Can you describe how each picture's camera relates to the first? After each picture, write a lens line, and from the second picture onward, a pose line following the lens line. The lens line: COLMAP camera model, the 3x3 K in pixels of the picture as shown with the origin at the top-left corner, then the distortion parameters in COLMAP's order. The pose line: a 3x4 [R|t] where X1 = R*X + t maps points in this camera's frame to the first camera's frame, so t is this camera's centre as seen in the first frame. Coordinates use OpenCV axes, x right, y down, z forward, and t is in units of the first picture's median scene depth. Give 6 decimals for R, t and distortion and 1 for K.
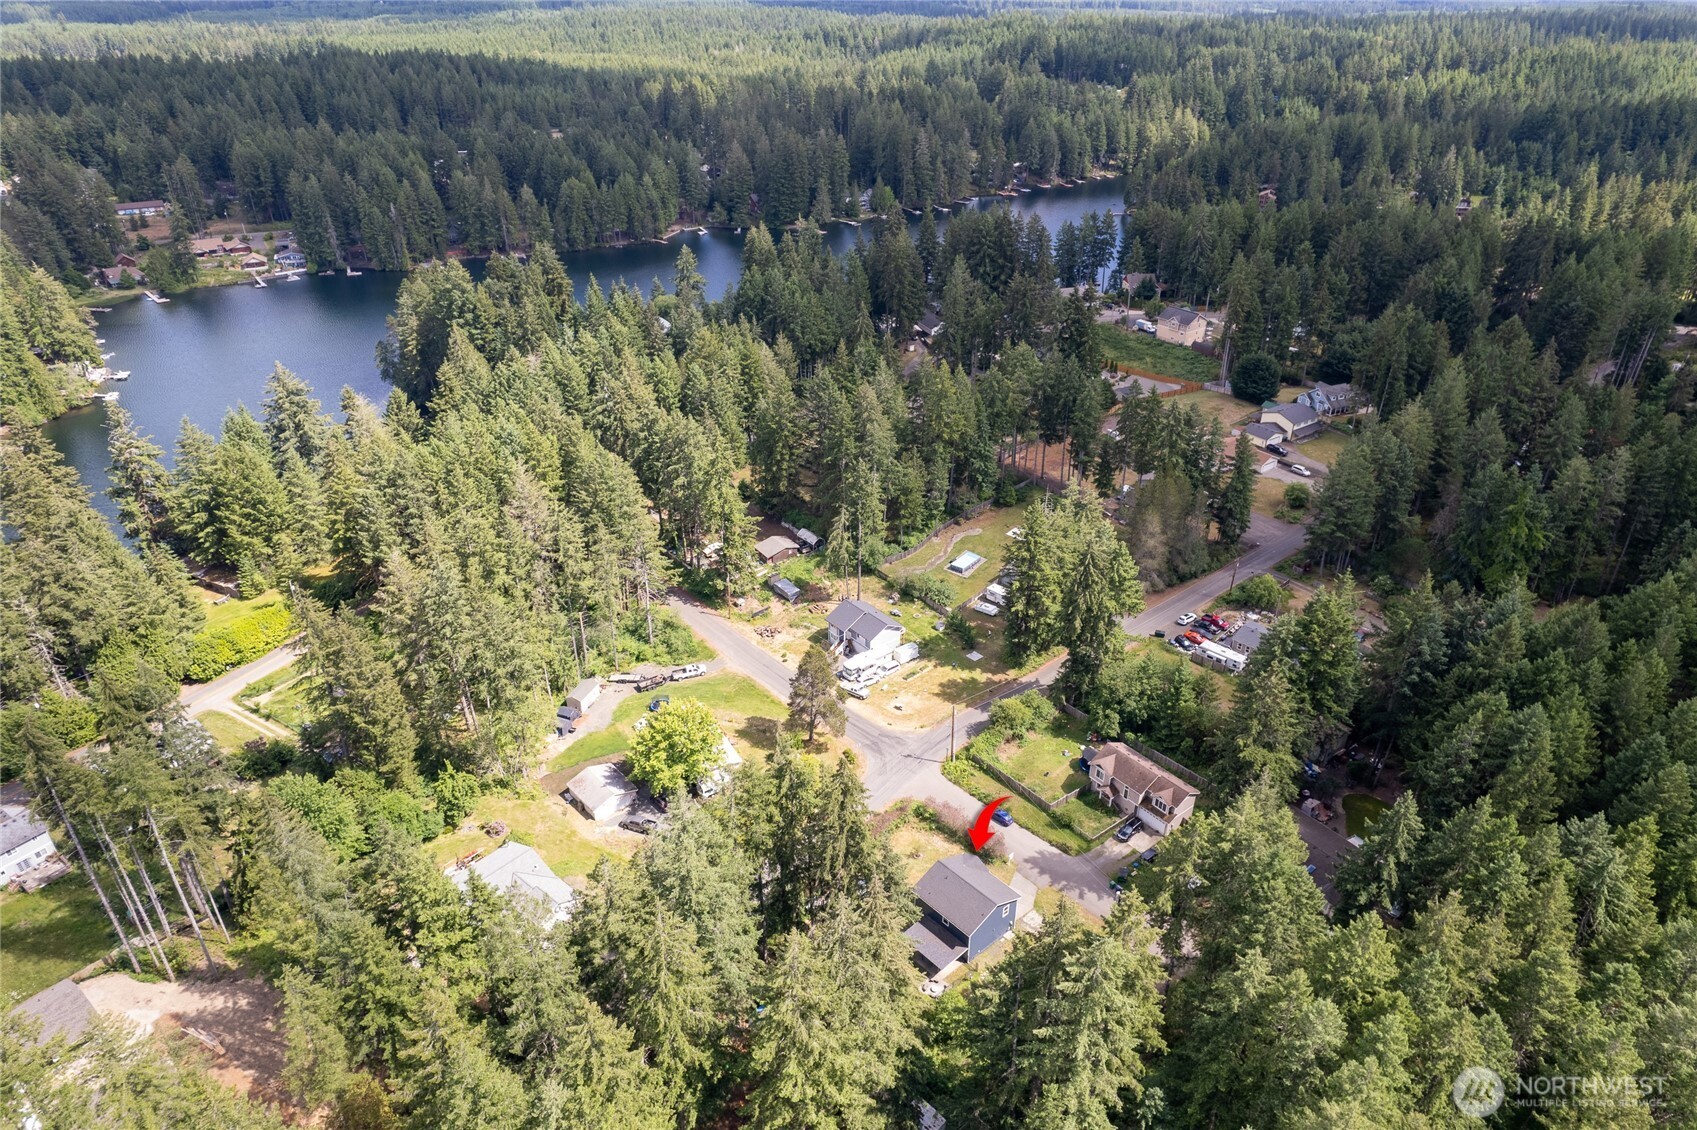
lens RADIAL K [[1091.3, 0, 848.5], [0, 1091.3, 565.0], [0, 0, 1]] dist [-0.075258, 0.064400]
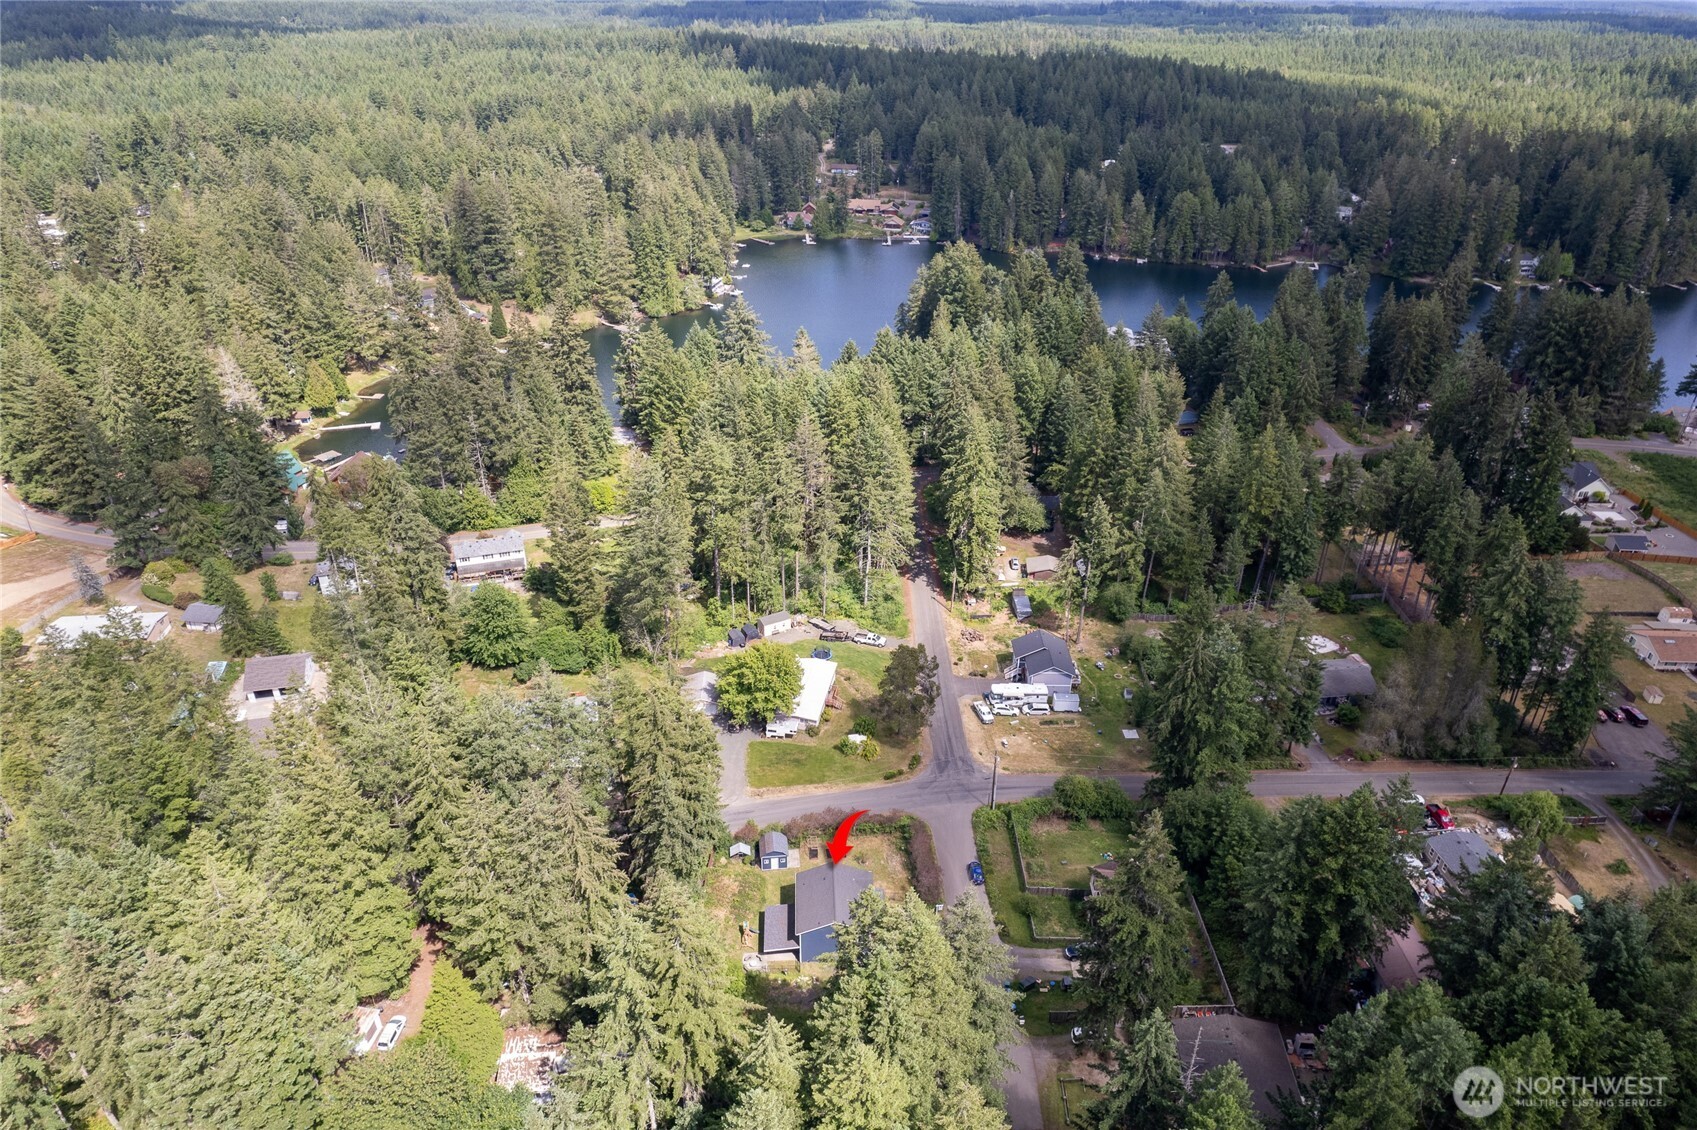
lens RADIAL K [[1091.3, 0, 848.5], [0, 1091.3, 565.0], [0, 0, 1]] dist [-0.075258, 0.064400]
pose [[0.770783, 0.310197, -0.556481, 0.251091], [-0.315044, 0.944774, 0.090275, -0.036755], [0.553752, 0.105734, 0.825942, 0.064452]]
